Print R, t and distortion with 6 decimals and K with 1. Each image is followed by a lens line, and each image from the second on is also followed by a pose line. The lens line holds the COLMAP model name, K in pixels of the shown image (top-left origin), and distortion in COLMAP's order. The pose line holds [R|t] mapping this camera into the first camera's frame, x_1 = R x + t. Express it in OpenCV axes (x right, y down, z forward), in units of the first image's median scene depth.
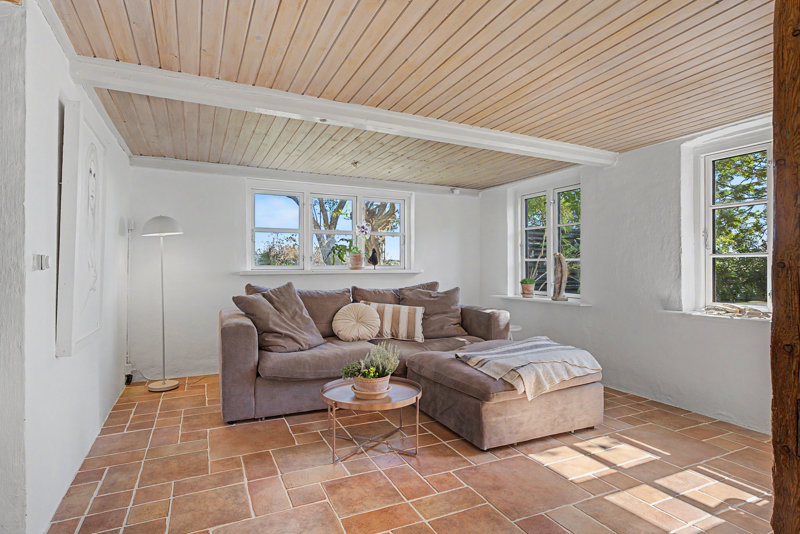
lens RADIAL K [[420.3, 0, 394.1], [0, 420.3, 266.5], [0, 0, 1]] dist [-0.000927, -0.000498]
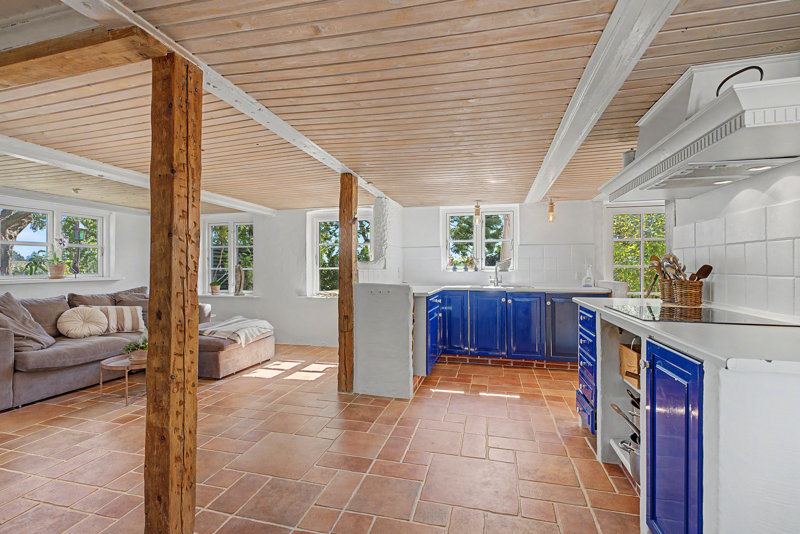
lens RADIAL K [[374.5, 0, 395.5], [0, 374.5, 267.1], [0, 0, 1]] dist [-0.002204, -0.000282]
pose [[0.647180, -0.001704, 0.762335, -0.343148], [0.000369, 0.999998, 0.001922, -0.031141], [-0.762337, -0.000963, 0.647179, -0.408610]]
